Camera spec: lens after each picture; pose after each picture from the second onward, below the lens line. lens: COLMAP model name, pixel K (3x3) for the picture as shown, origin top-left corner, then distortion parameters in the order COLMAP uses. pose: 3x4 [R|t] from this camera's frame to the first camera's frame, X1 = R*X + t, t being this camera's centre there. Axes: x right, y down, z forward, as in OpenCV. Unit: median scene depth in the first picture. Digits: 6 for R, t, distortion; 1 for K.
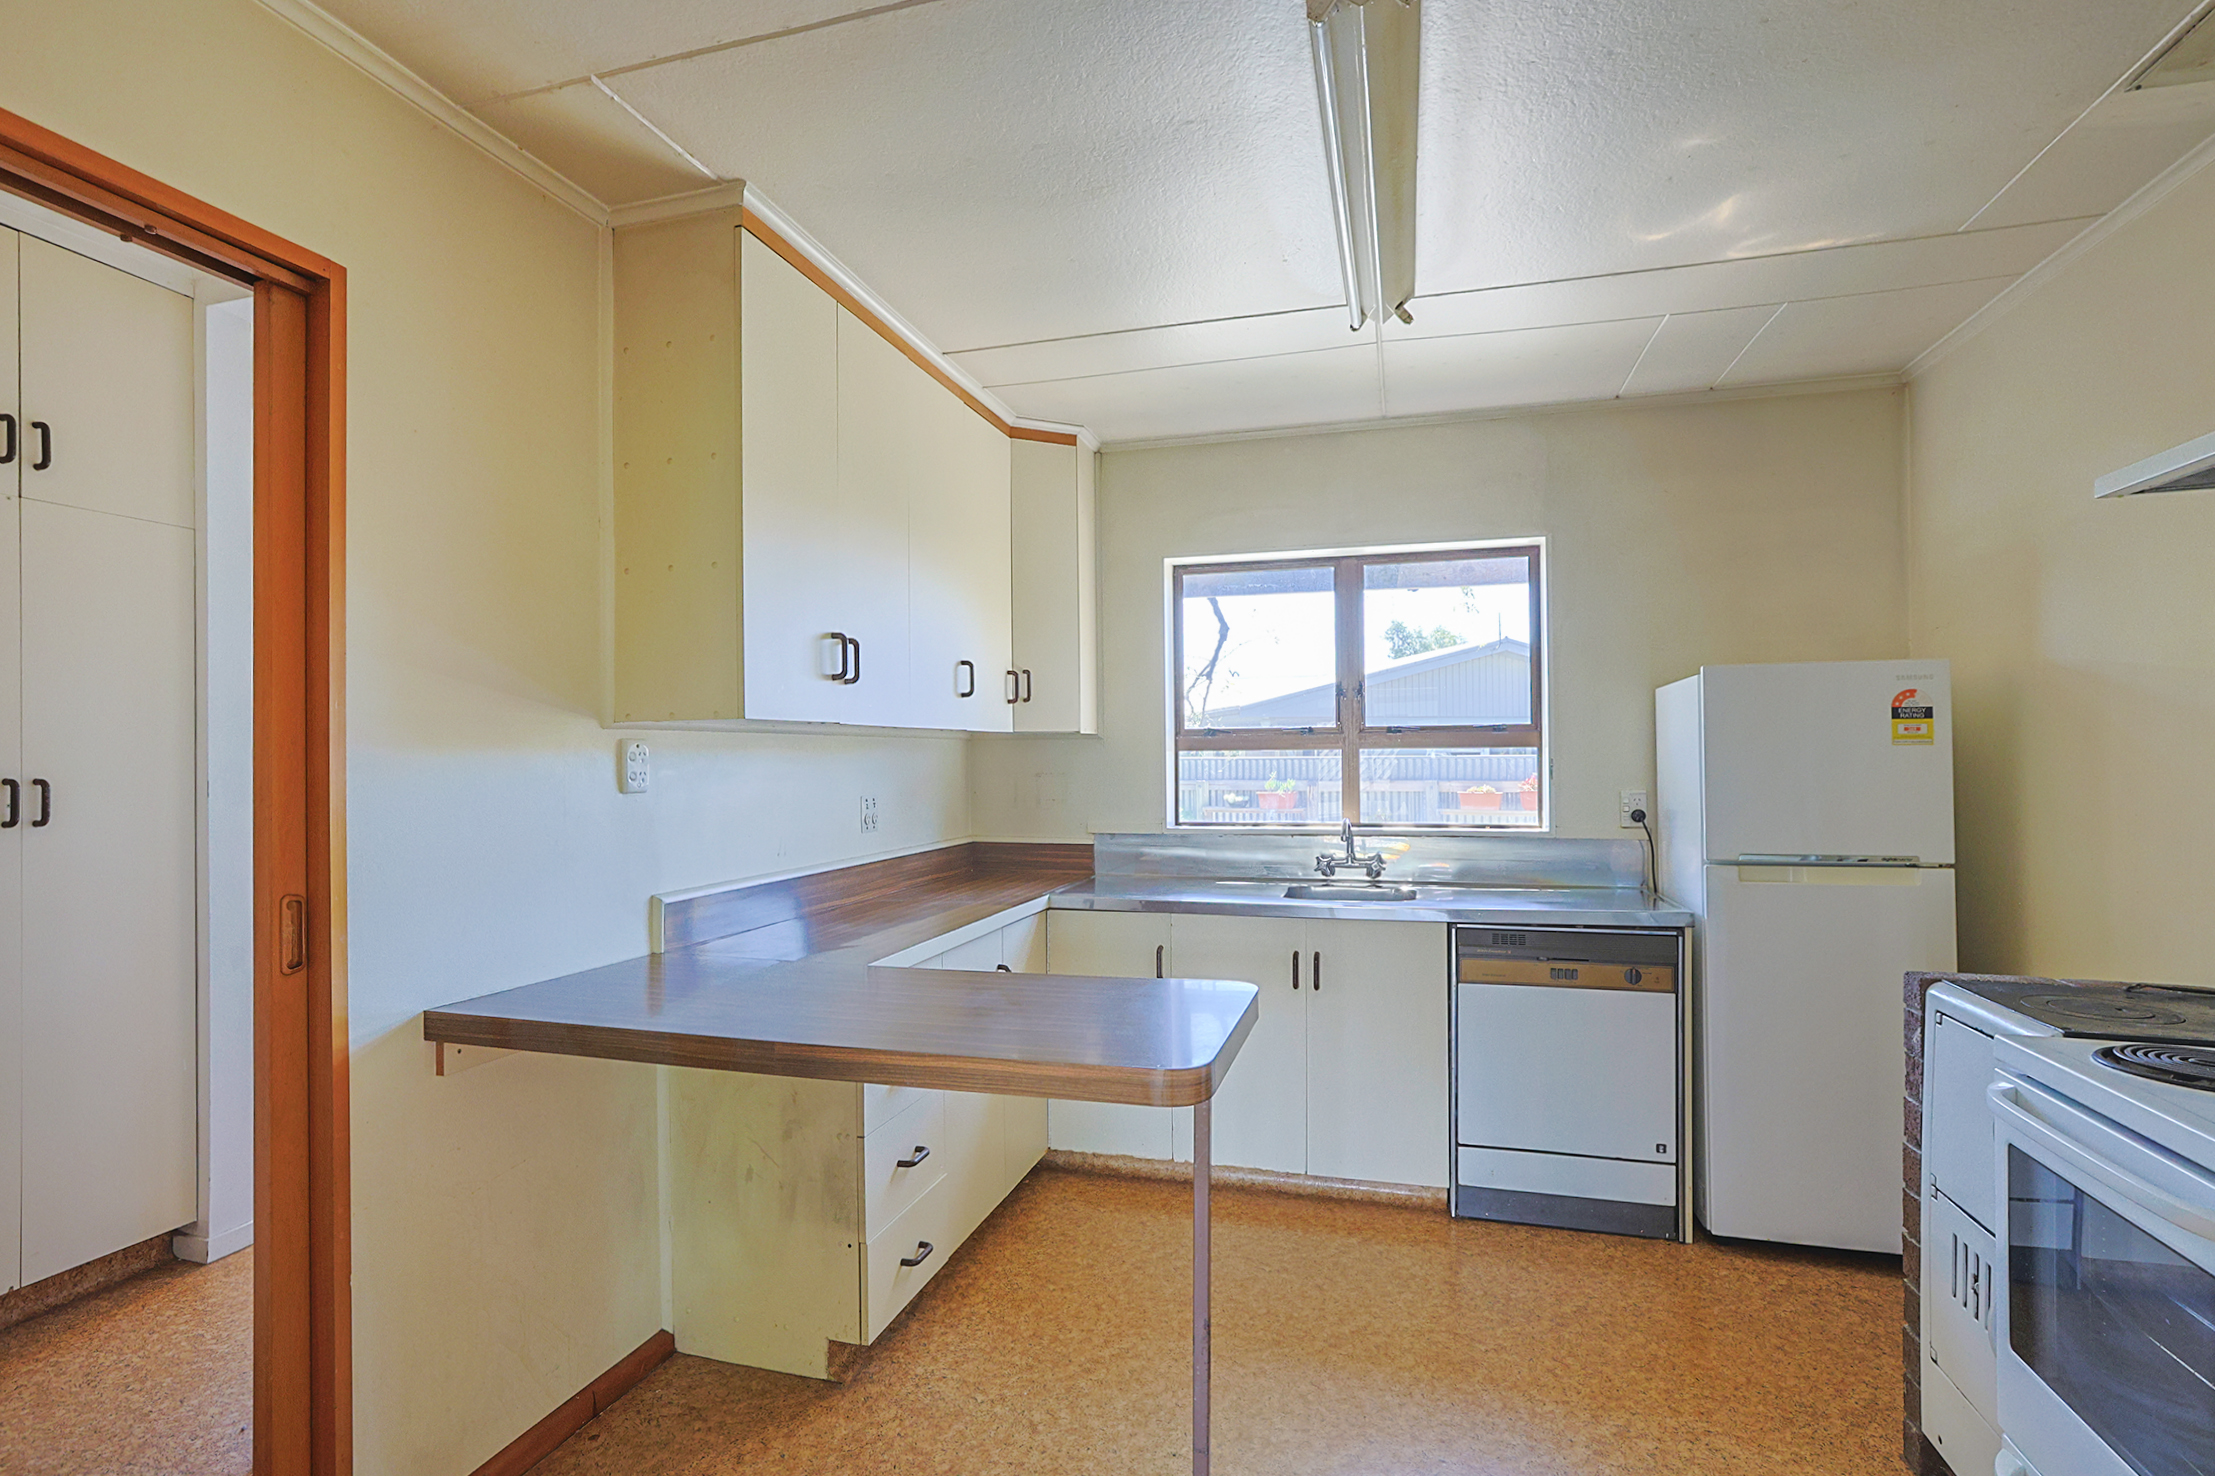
lens RADIAL K [[1138.2, 0, 1105.4], [0, 1138.2, 753.0], [0, 0, 1]] dist [-0.002850, 0.000042]
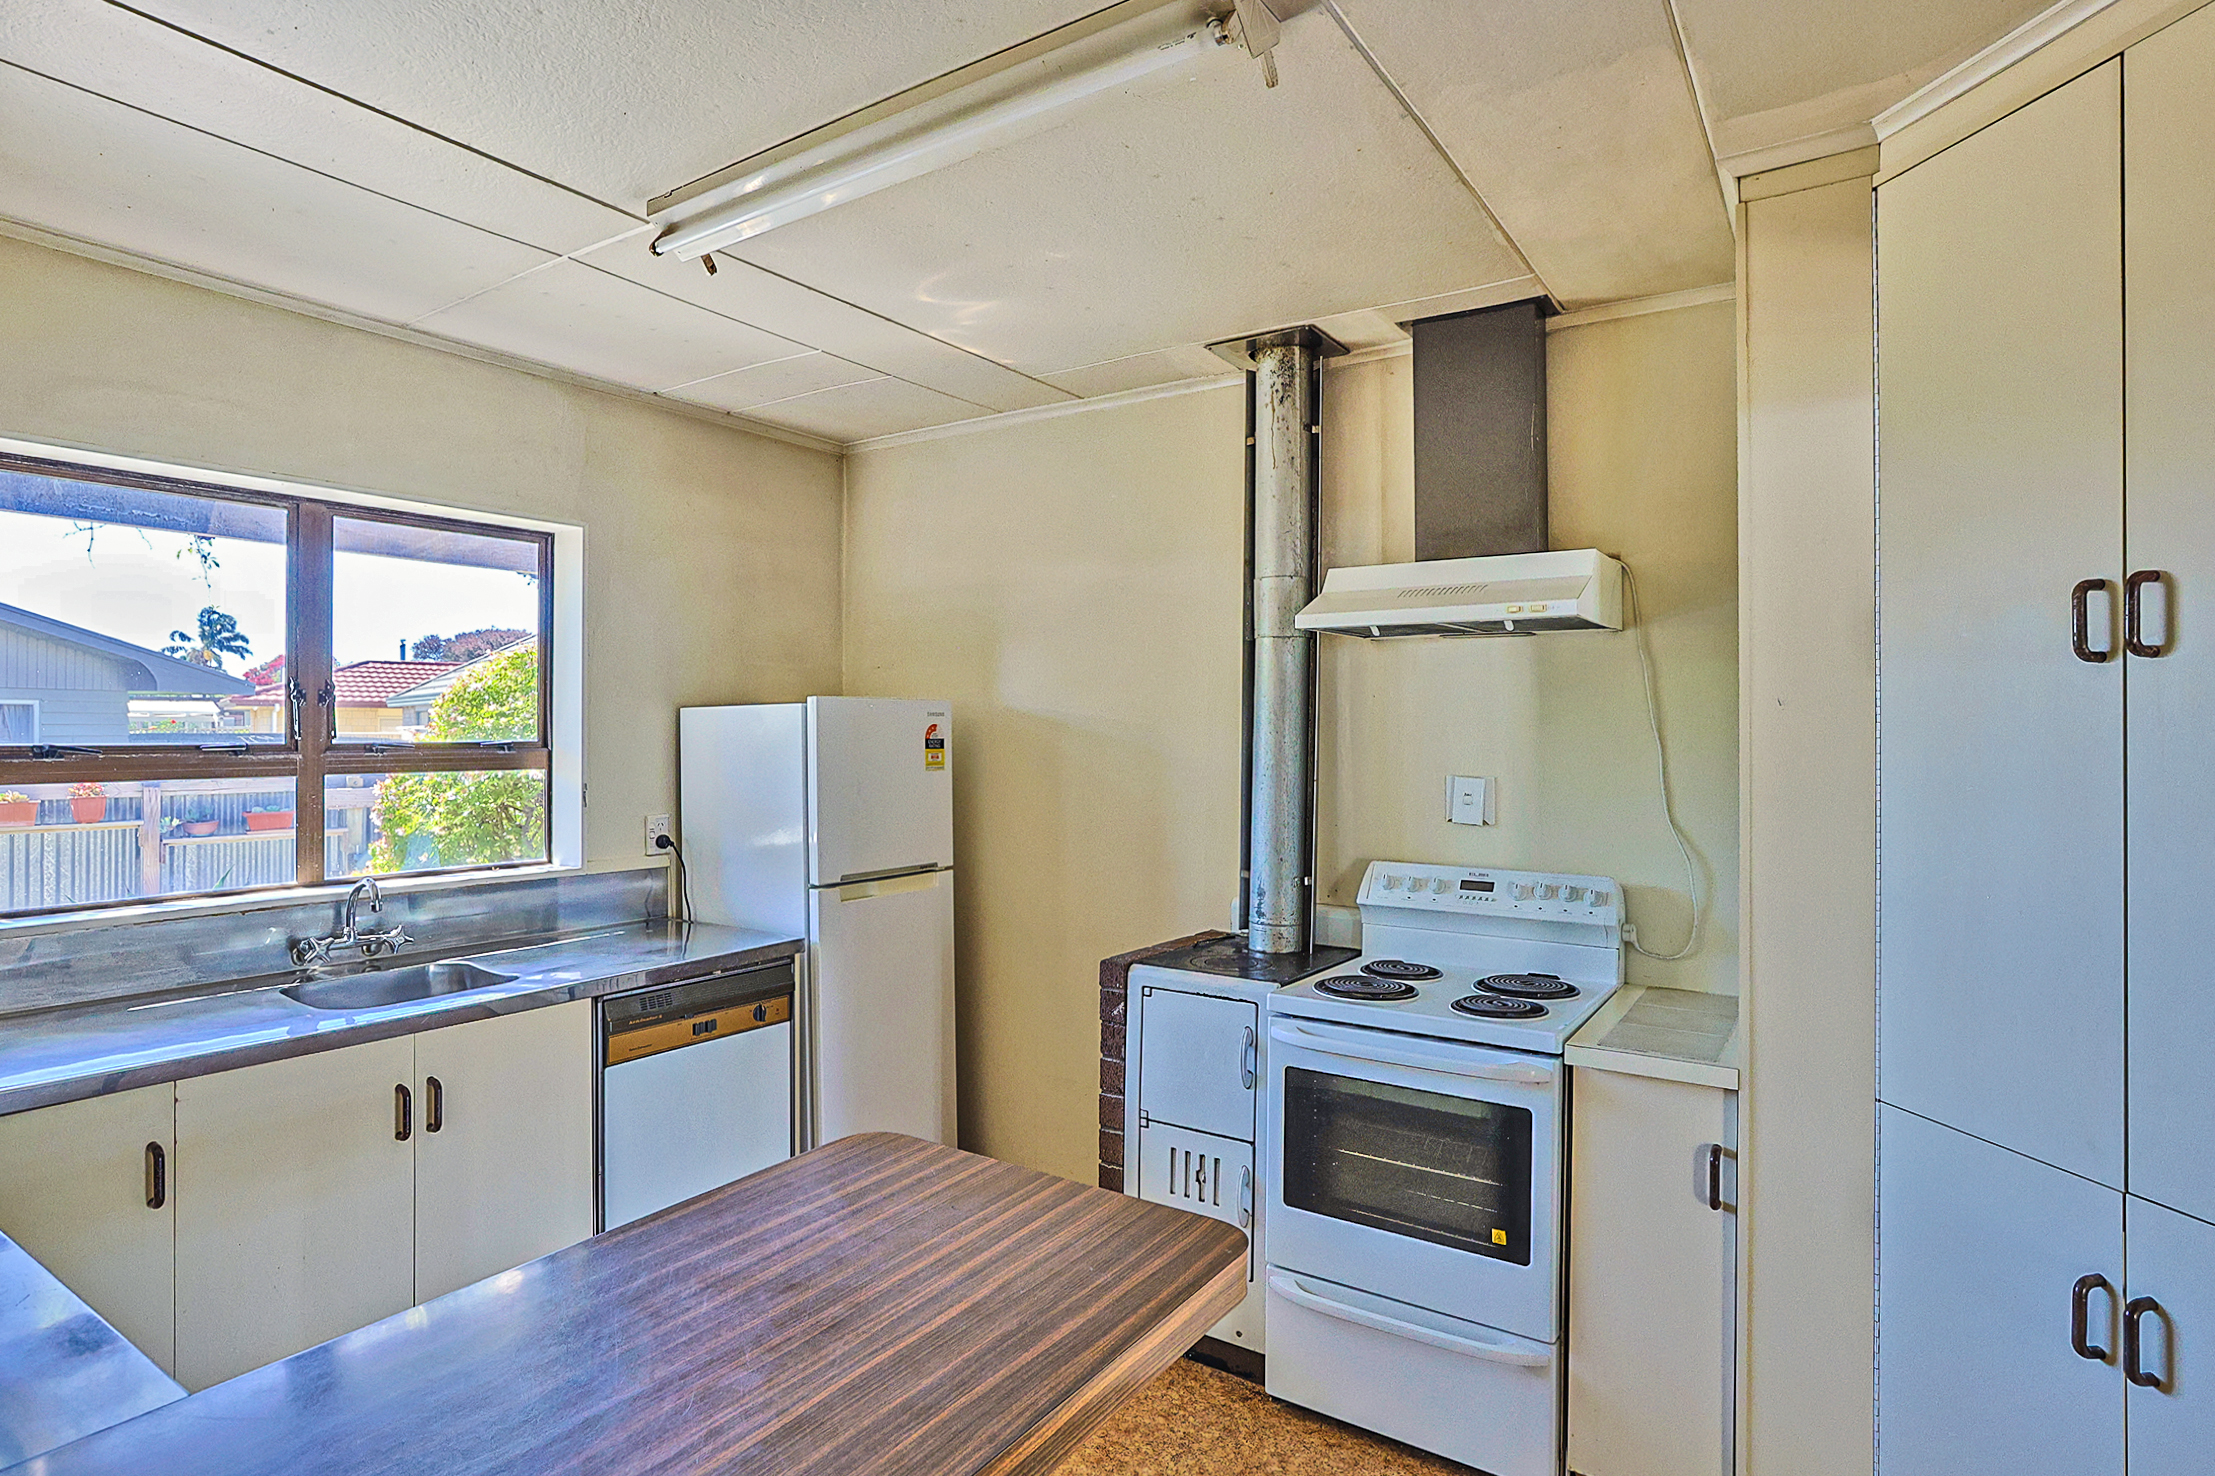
lens RADIAL K [[1150.5, 0, 1102.3], [0, 1150.5, 730.6], [0, 0, 1]] dist [-0.001846, 0.001274]
pose [[0.335164, 0.008194, 0.942124, -0.356657], [-0.010434, 0.999933, -0.004985, -0.041845], [-0.942102, -0.008159, 0.335227, 0.387950]]
